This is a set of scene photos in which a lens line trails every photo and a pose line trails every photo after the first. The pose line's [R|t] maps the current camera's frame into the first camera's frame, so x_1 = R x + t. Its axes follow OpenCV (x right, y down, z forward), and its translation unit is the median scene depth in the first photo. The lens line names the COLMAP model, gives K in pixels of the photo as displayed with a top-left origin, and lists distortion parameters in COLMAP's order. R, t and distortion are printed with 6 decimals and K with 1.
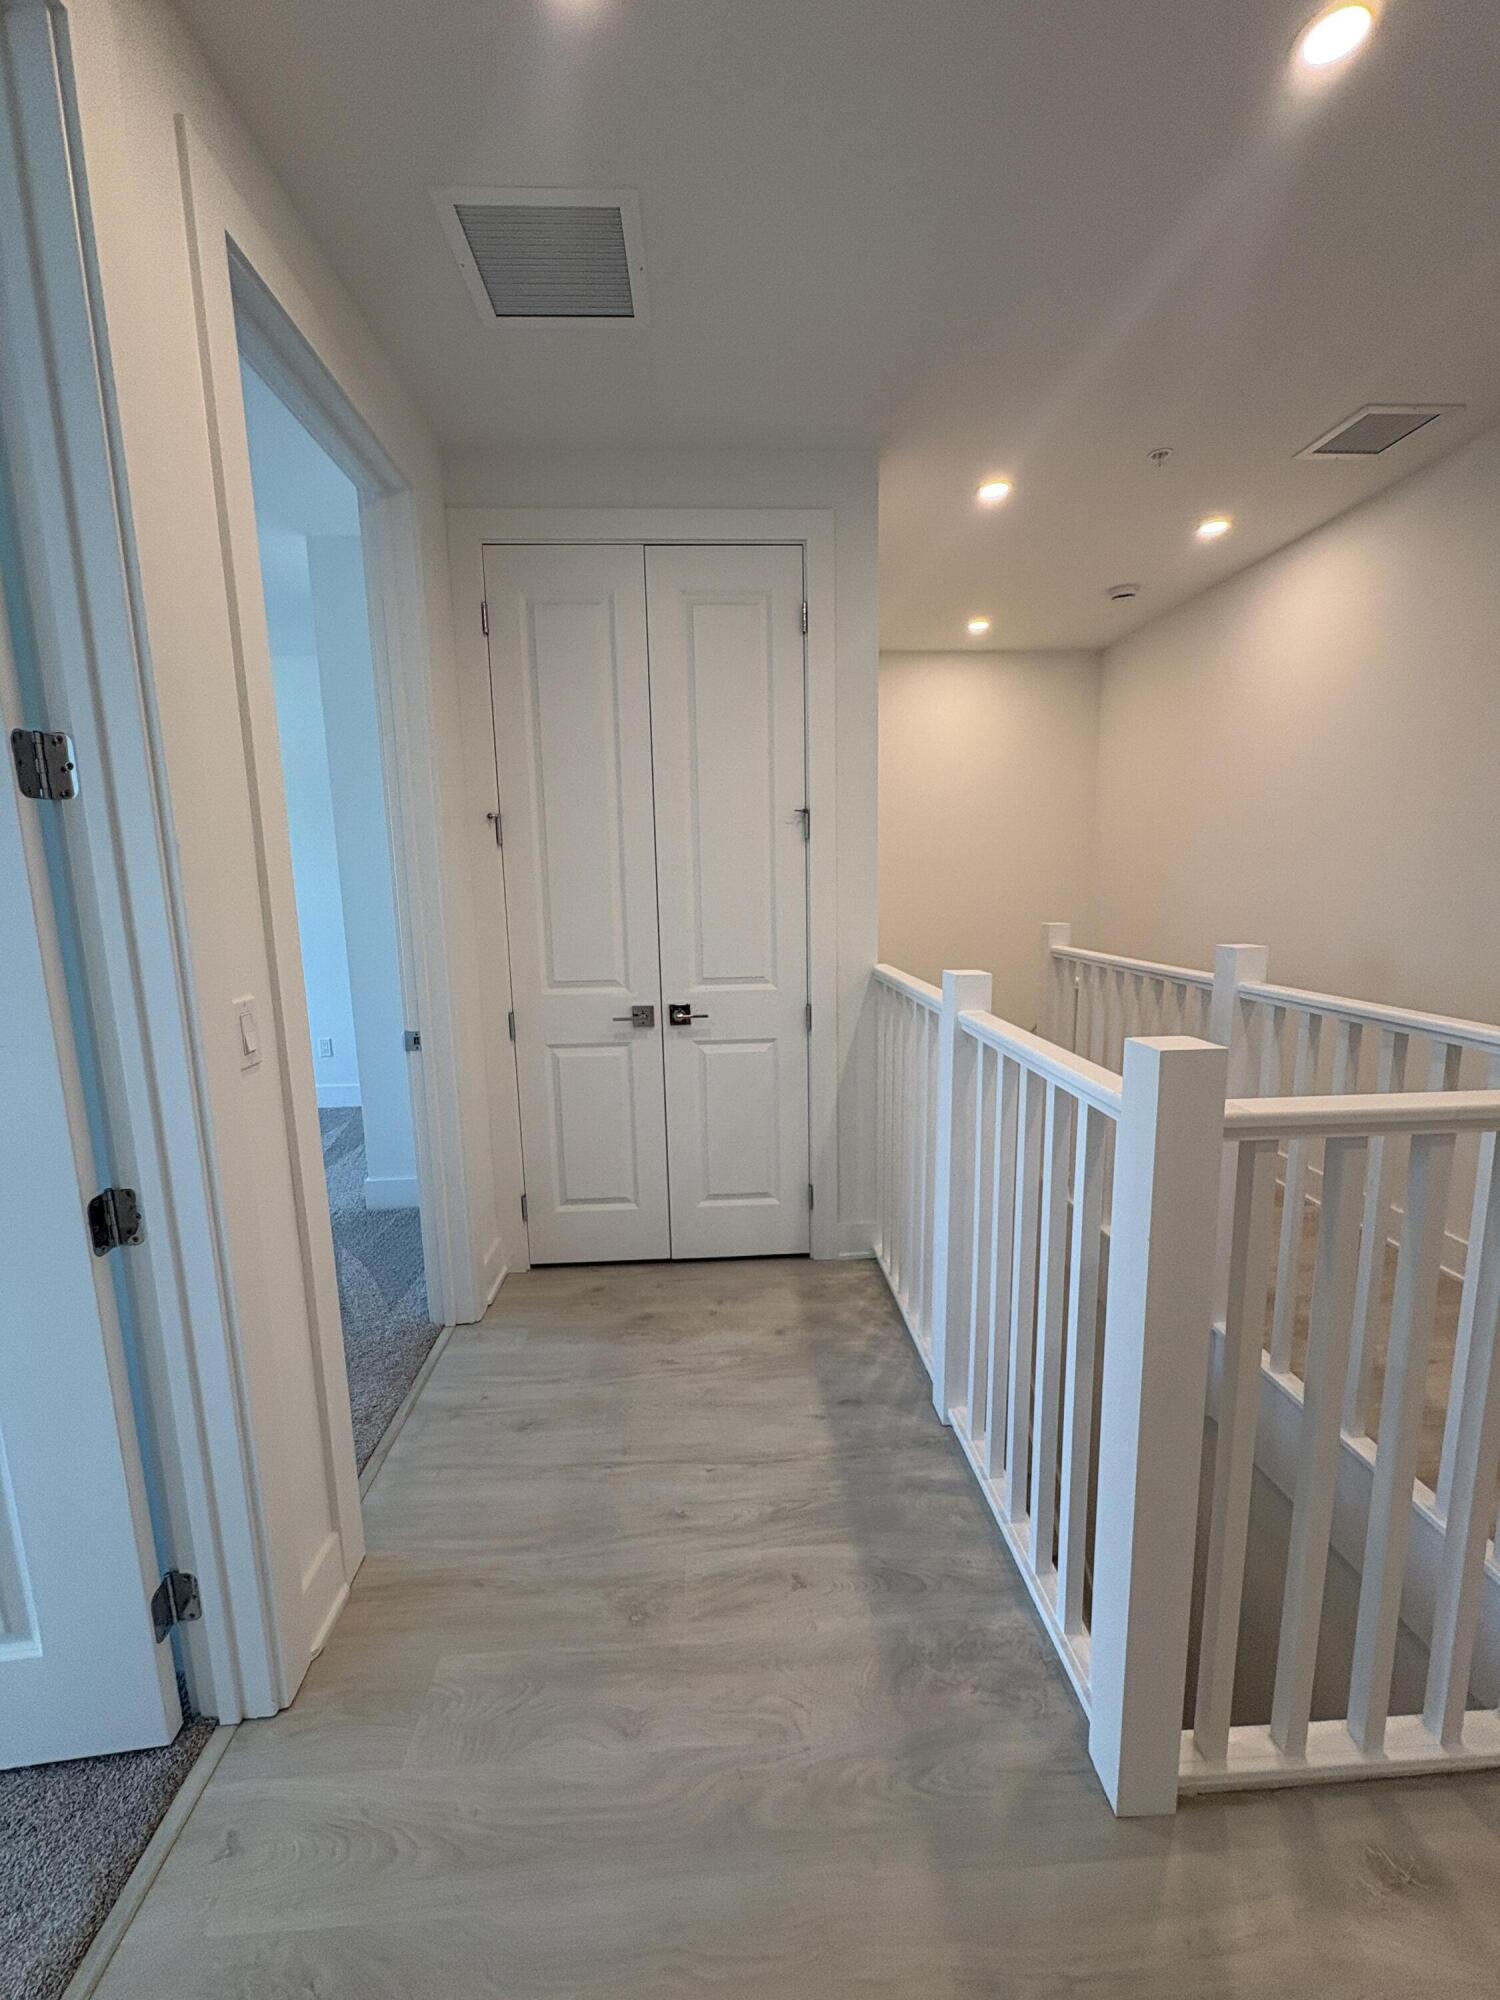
lens RADIAL K [[794.7, 0, 746.5], [0, 794.7, 1002.8], [0, 0, 1]] dist [-0.001702, 0.001418]
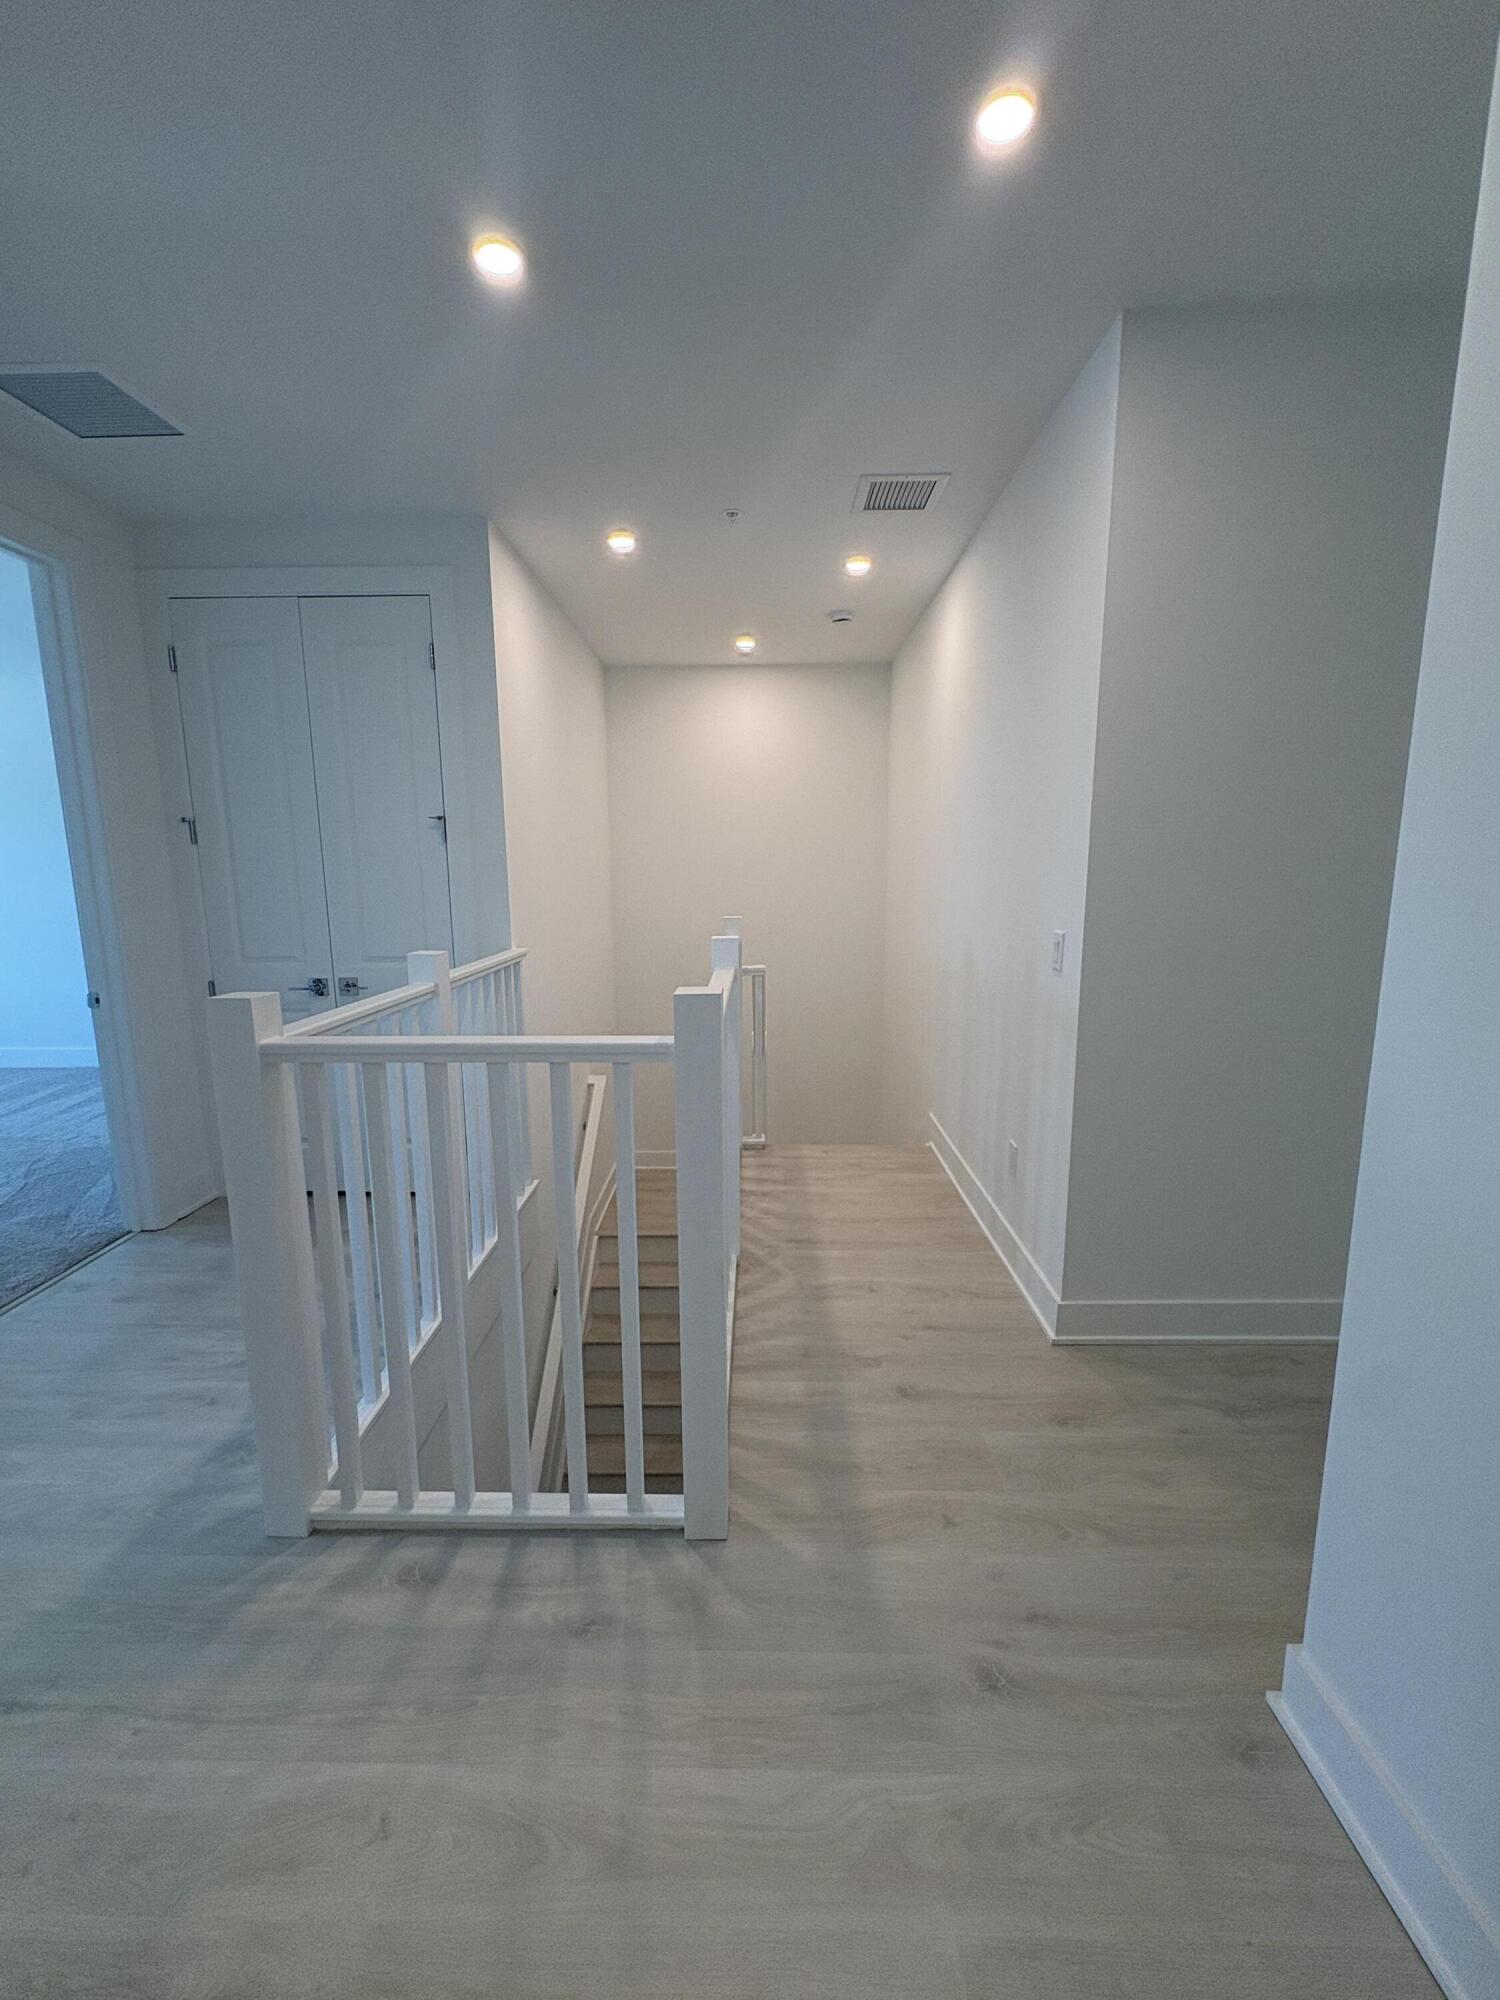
lens RADIAL K [[794.7, 0, 744.5], [0, 794.7, 999.6], [0, 0, 1]] dist [-0.001702, 0.001418]
pose [[0.997297, 0.026431, -0.068557, 0.630864], [-0.025642, 0.999595, 0.012368, 0.004644], [0.068856, -0.010577, 0.997571, -0.165194]]
